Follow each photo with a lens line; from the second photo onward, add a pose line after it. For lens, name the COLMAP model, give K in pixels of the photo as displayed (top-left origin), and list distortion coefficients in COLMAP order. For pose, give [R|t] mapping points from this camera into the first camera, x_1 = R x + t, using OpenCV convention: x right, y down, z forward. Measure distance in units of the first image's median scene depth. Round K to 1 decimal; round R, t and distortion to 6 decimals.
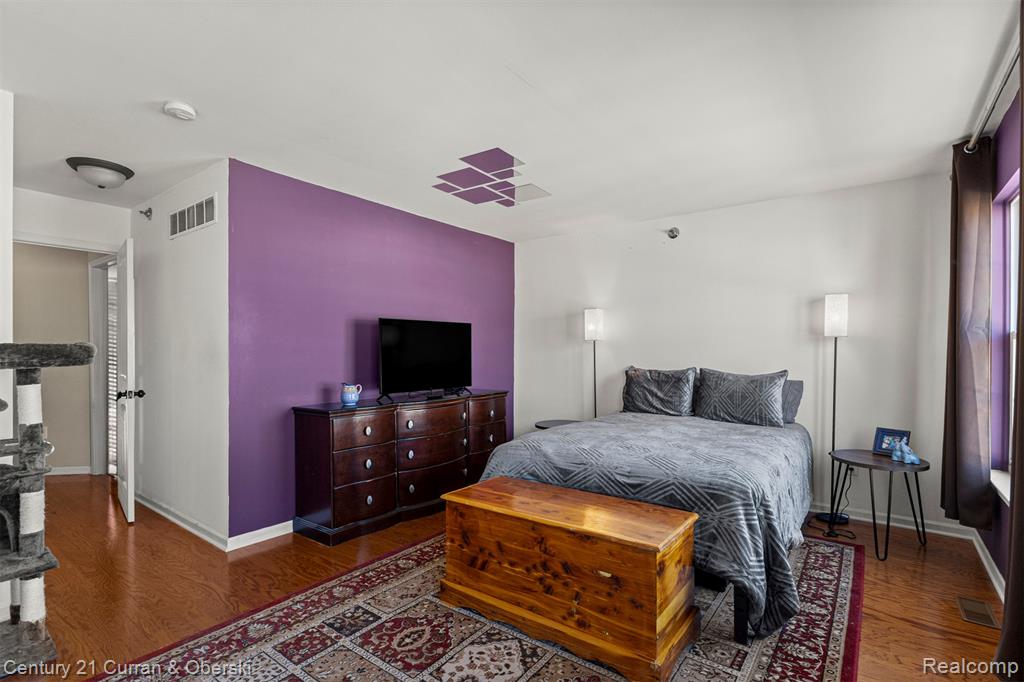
lens RADIAL K [[498.1, 0, 515.5], [0, 498.1, 346.4], [0, 0, 1]] dist [0.004222, -0.001218]
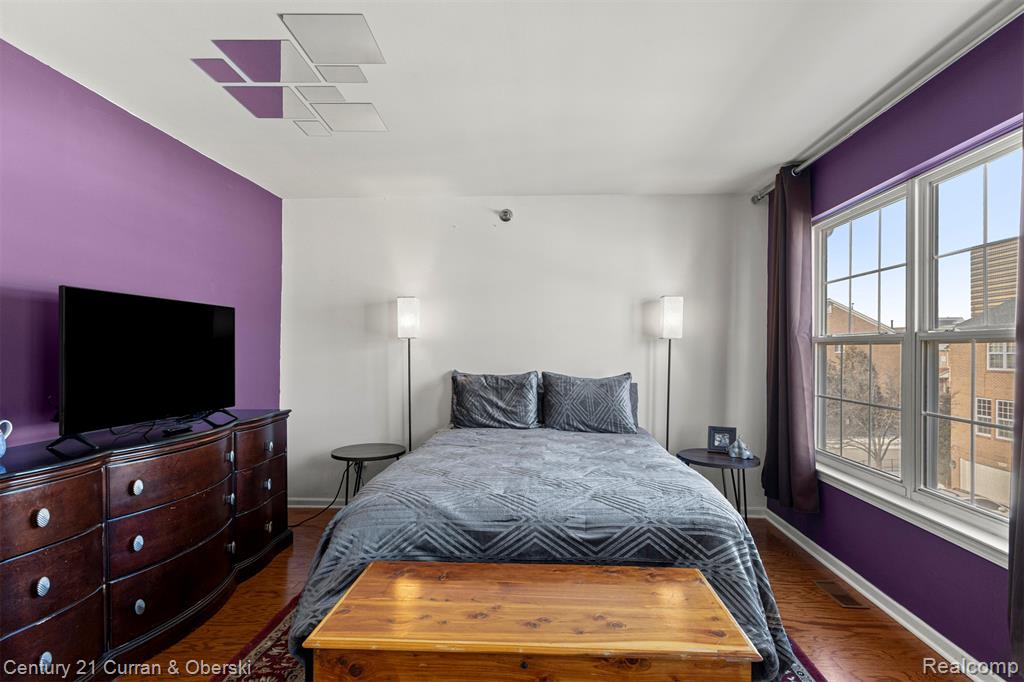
lens RADIAL K [[498.1, 0, 511.4], [0, 498.1, 344.9], [0, 0, 1]] dist [0.004222, -0.001218]
pose [[0.828072, 0.011648, 0.560500, -0.188137], [-0.008877, 0.999931, -0.007665, 0.003995], [-0.560551, 0.001372, 0.828119, 0.341410]]
